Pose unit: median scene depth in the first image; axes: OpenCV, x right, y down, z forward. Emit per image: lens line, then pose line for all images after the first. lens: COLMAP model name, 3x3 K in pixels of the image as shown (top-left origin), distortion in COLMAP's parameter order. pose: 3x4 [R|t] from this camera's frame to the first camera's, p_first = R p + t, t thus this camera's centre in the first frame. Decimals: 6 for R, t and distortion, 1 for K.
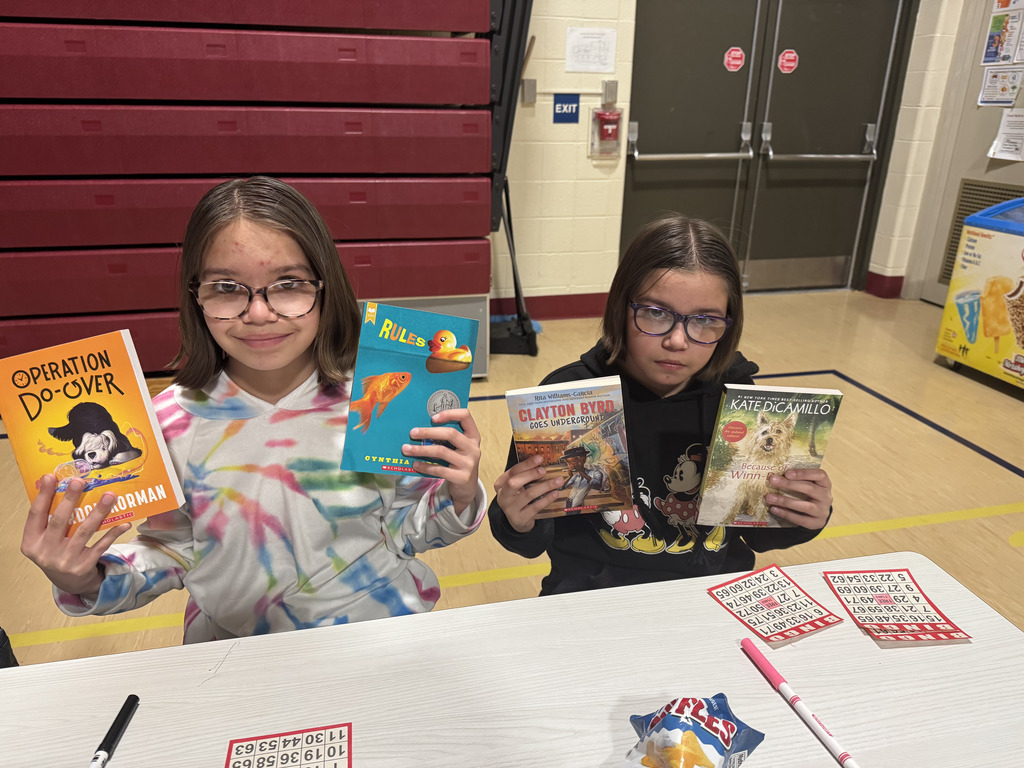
lens RADIAL K [[708.5, 0, 511.6], [0, 708.5, 385.2], [0, 0, 1]] dist [0.003925, -0.005604]
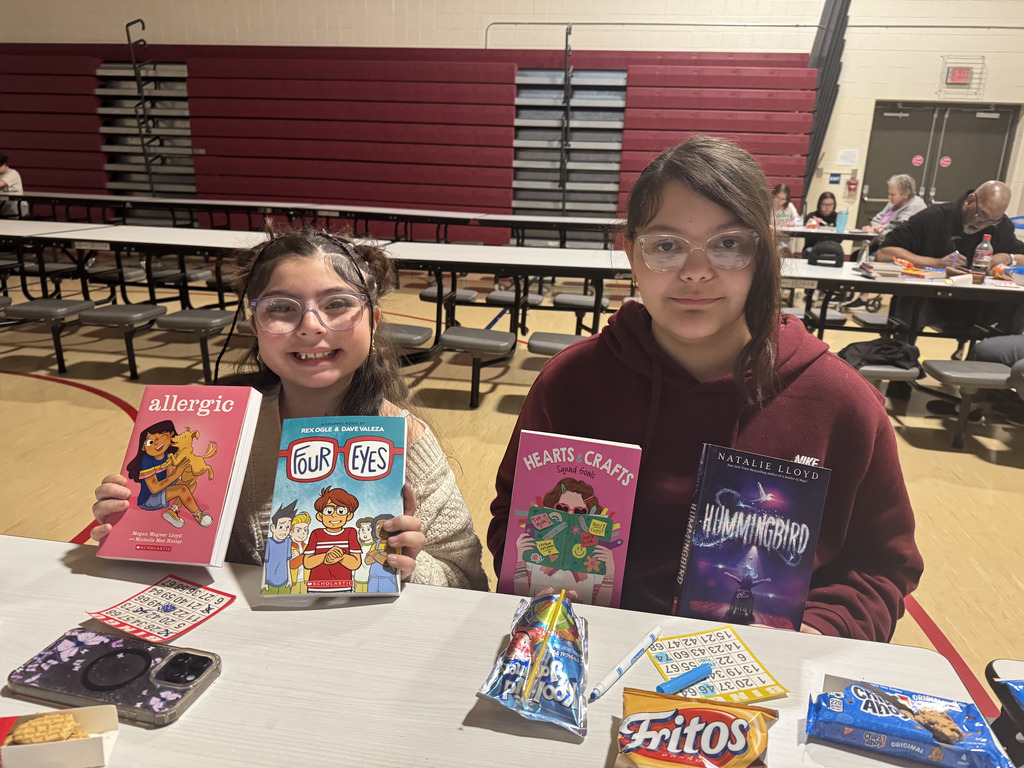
lens RADIAL K [[708.5, 0, 515.2], [0, 708.5, 389.6], [0, 0, 1]] dist [0.003925, -0.005604]
pose [[0.924012, 0.133316, -0.358370, 0.028590], [-0.163709, 0.984935, -0.055703, 0.686543], [0.345545, 0.110139, 0.931916, -1.689469]]
